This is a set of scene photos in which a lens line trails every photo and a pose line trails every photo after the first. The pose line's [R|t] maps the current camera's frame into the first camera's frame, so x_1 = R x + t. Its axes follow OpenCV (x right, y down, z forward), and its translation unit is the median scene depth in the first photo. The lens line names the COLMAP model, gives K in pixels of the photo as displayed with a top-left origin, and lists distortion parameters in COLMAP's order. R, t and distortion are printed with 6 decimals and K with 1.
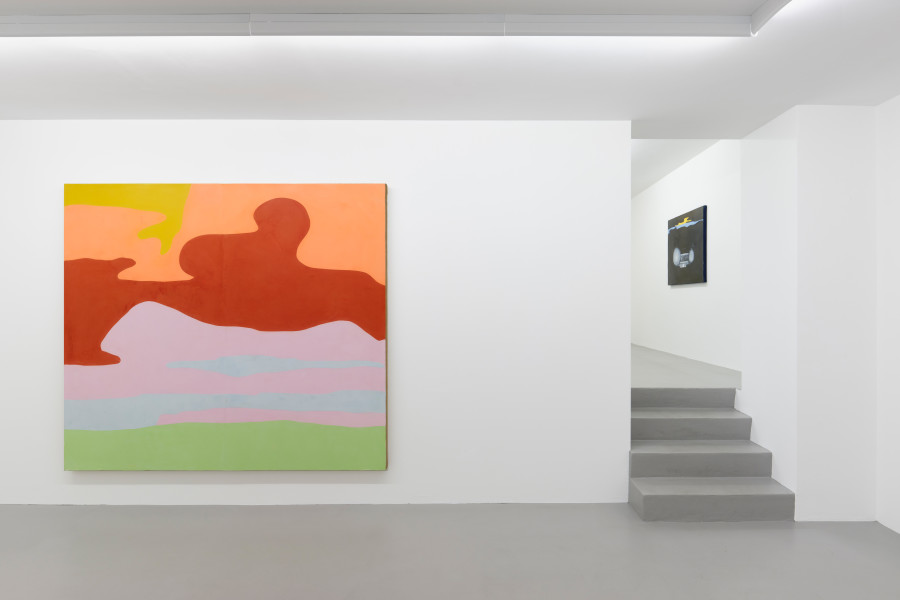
lens RADIAL K [[513.1, 0, 474.9], [0, 513.1, 303.0], [0, 0, 1]] dist [0.000060, -0.011717]
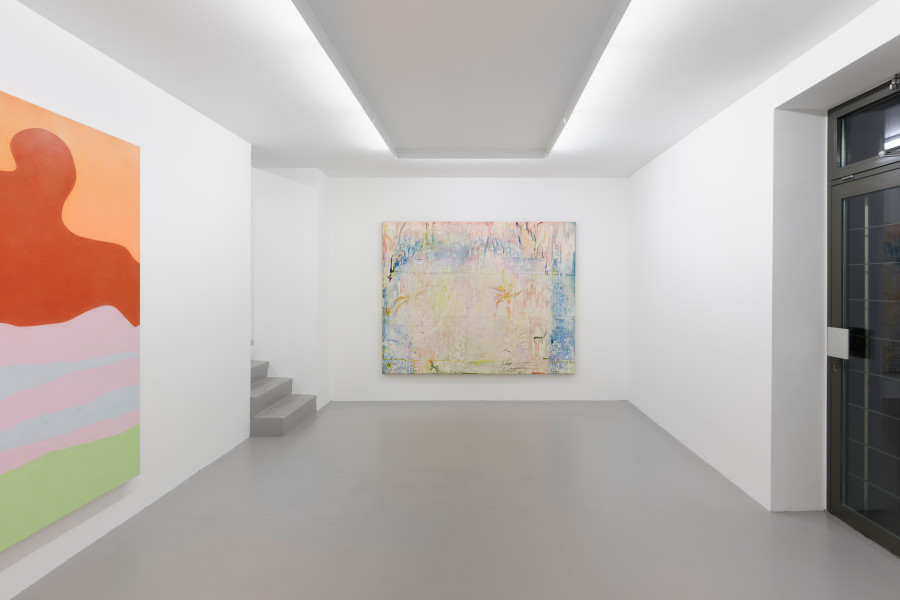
lens RADIAL K [[530.1, 0, 486.8], [0, 530.1, 284.5], [0, 0, 1]] dist [0.007127, -0.015422]
pose [[-0.002147, -0.001191, 0.999997, -1.085091], [-0.000771, 0.999999, 0.001190, 0.000341], [-0.999997, -0.000769, -0.002148, 0.412419]]
